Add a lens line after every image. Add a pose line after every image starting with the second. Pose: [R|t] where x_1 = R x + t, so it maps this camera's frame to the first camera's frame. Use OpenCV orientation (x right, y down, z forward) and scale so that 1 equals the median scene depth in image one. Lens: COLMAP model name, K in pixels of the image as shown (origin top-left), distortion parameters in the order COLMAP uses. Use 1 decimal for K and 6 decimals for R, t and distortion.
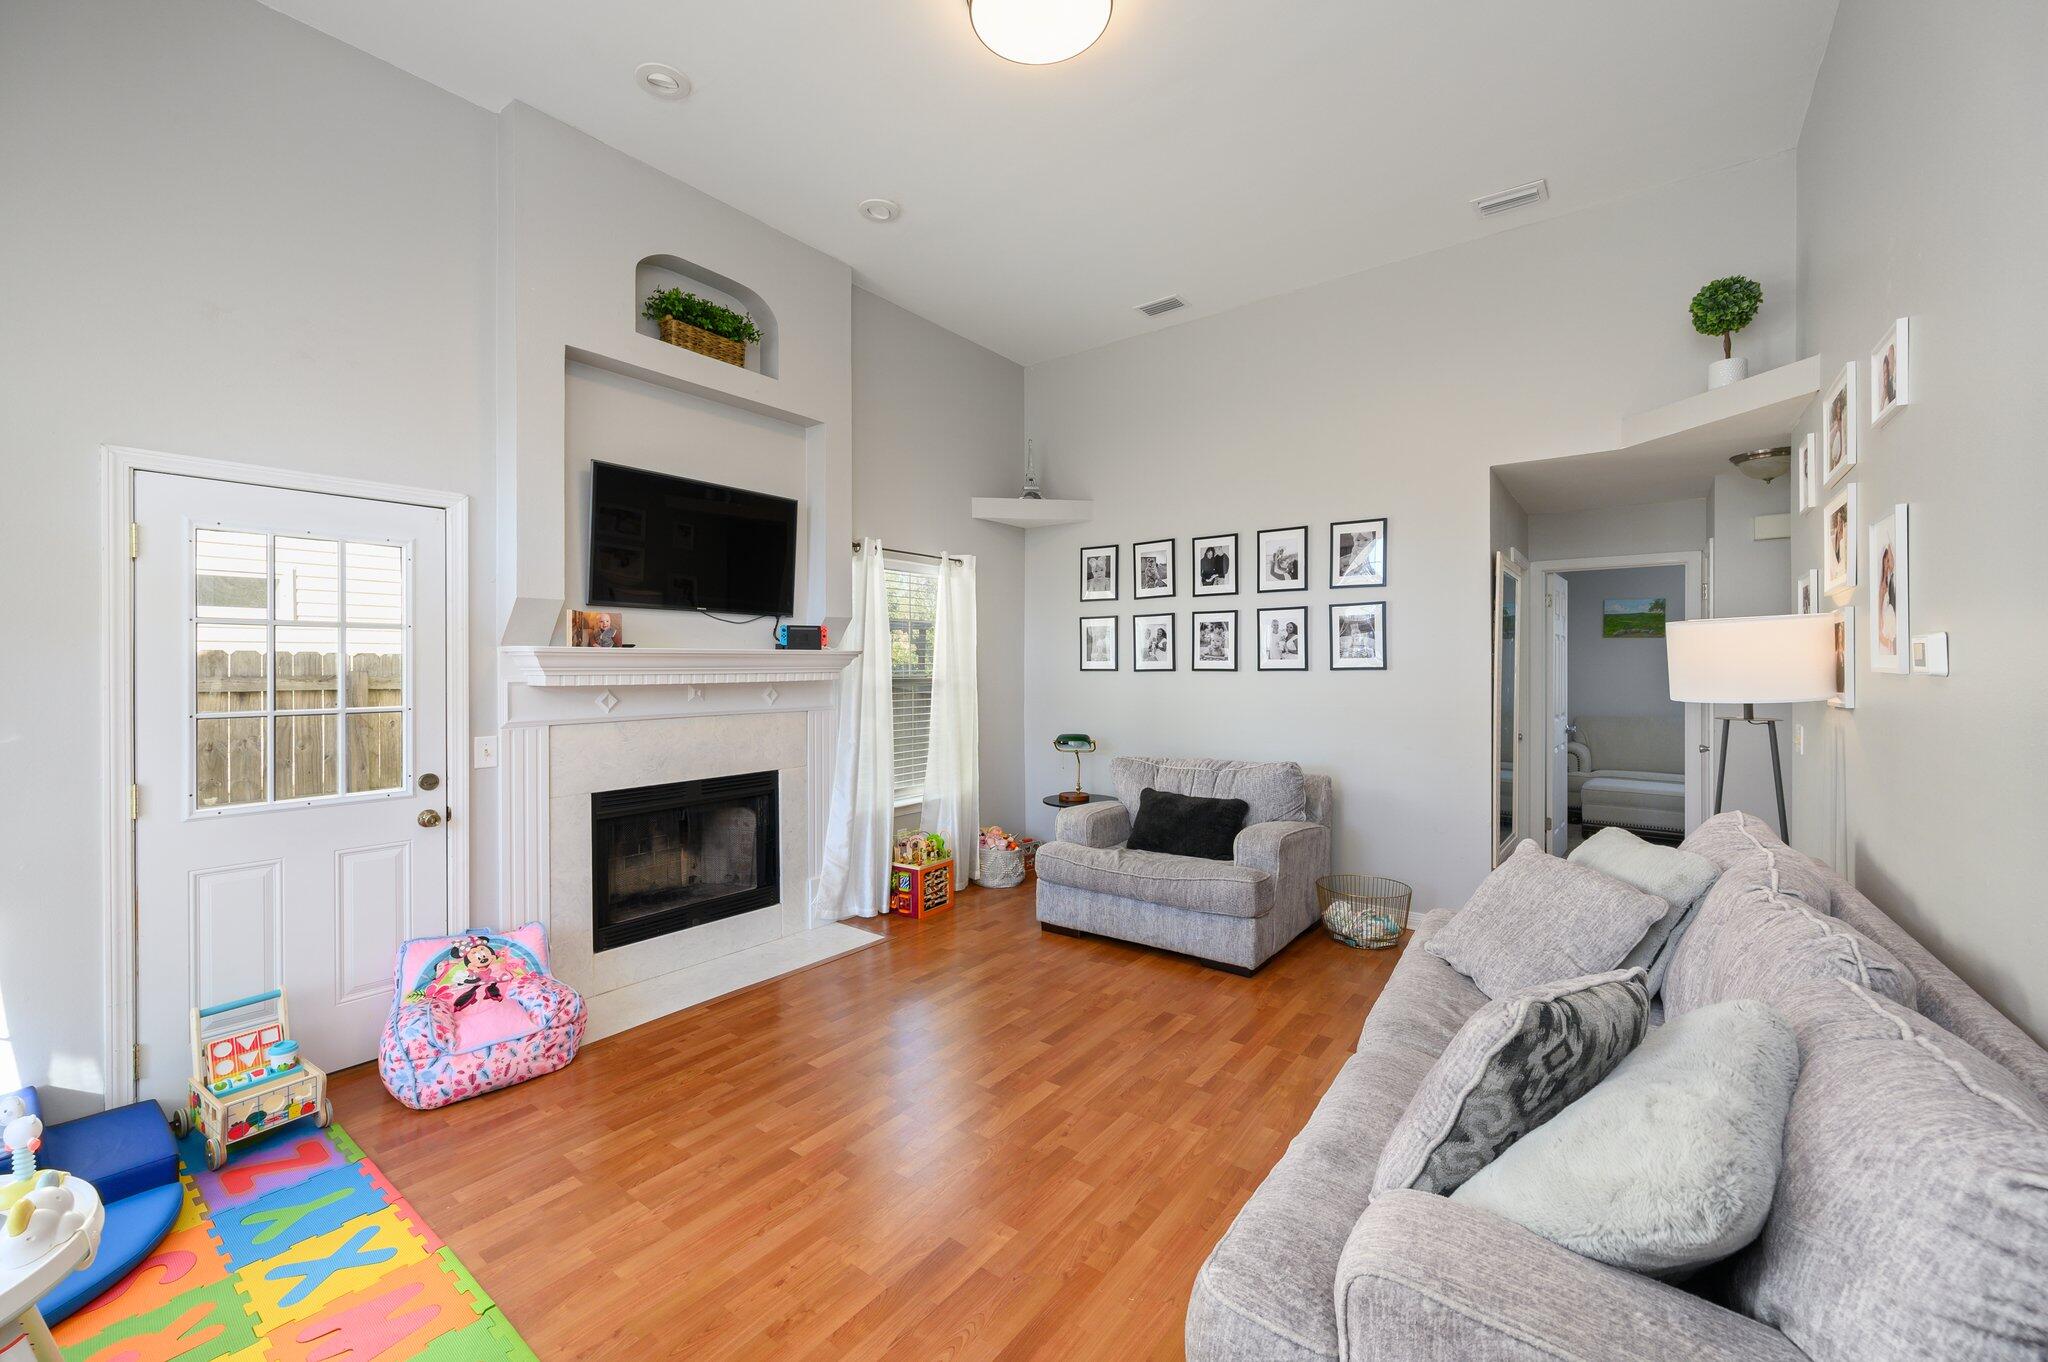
lens RADIAL K [[814.0, 0, 1021.8], [0, 814.0, 673.7], [0, 0, 1]] dist [-0.004327, 0.000138]
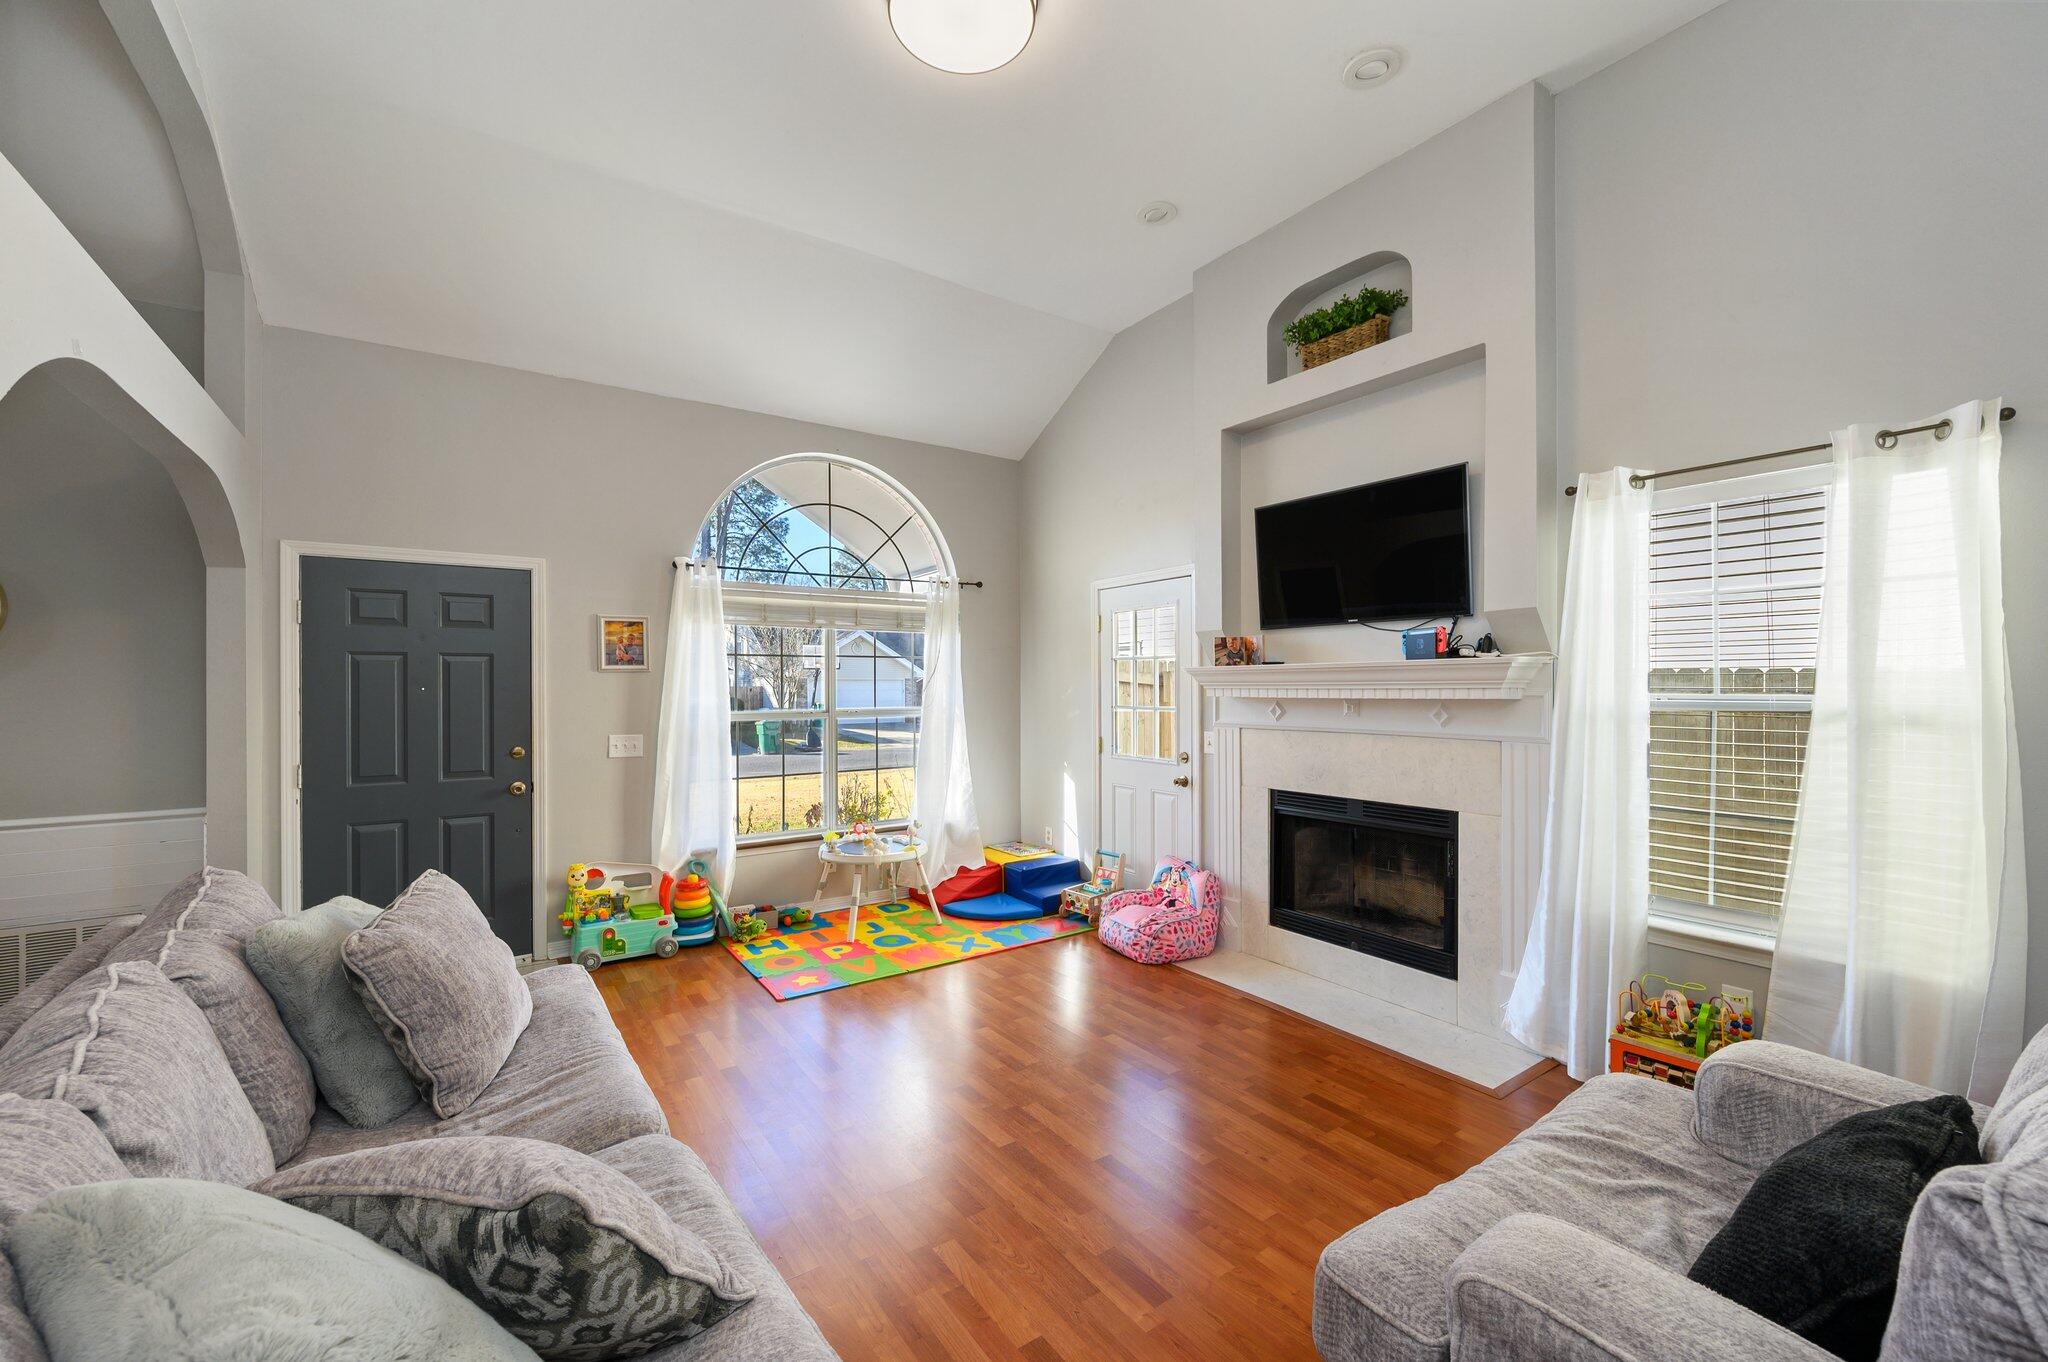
lens RADIAL K [[814.0, 0, 1014.3], [0, 814.0, 685.1], [0, 0, 1]] dist [-0.004327, 0.000138]
pose [[-0.320844, 0.005468, -0.947116, 0.699208], [-0.001884, 0.999978, 0.006412, -0.010141], [0.947130, 0.003842, -0.320826, 1.015034]]
